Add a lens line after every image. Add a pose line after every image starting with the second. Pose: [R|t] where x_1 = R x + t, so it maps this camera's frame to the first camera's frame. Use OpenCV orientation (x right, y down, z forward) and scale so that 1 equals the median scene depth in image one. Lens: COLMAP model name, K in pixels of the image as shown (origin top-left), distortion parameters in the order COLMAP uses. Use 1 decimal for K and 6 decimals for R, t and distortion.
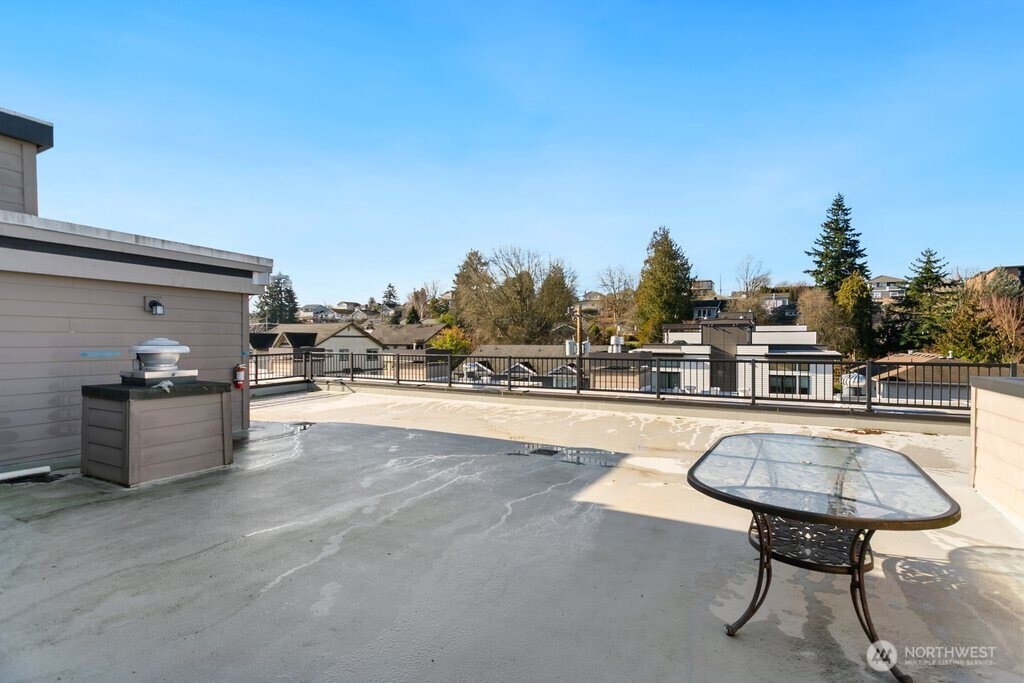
lens RADIAL K [[482.2, 0, 511.2], [0, 482.2, 346.3], [0, 0, 1]] dist [-0.005503, 0.001796]
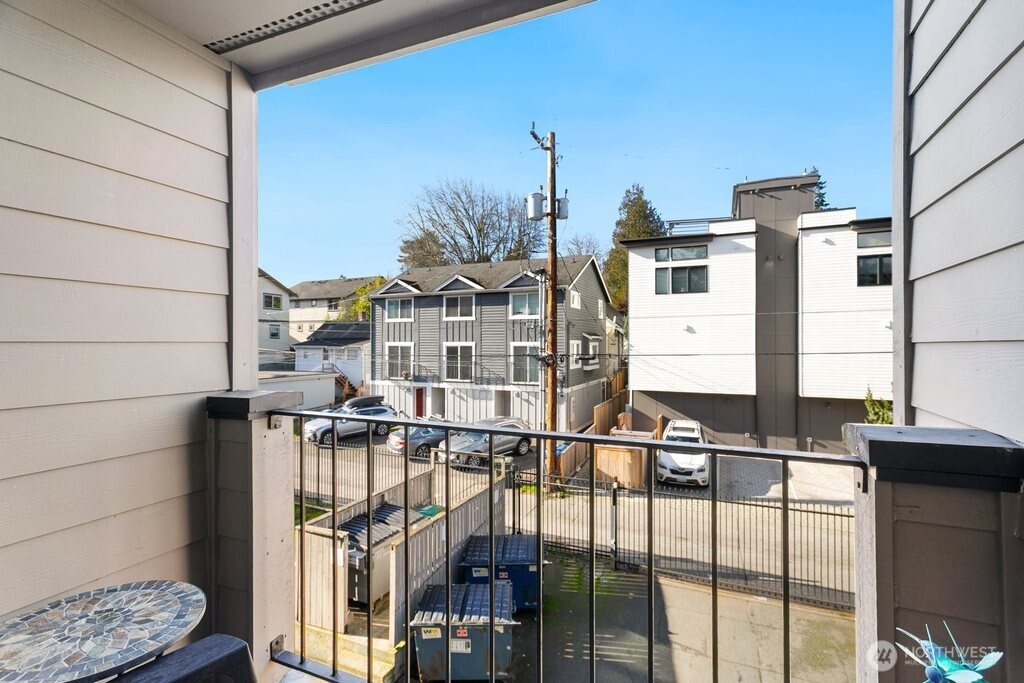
lens RADIAL K [[482.2, 0, 514.1], [0, 482.2, 343.8], [0, 0, 1]] dist [-0.005503, 0.001796]
pose [[0.996520, 0.002014, 0.083333, 0.016067], [-0.001326, 0.999965, -0.008318, 0.054094], [-0.083347, 0.008178, 0.996487, 0.132809]]
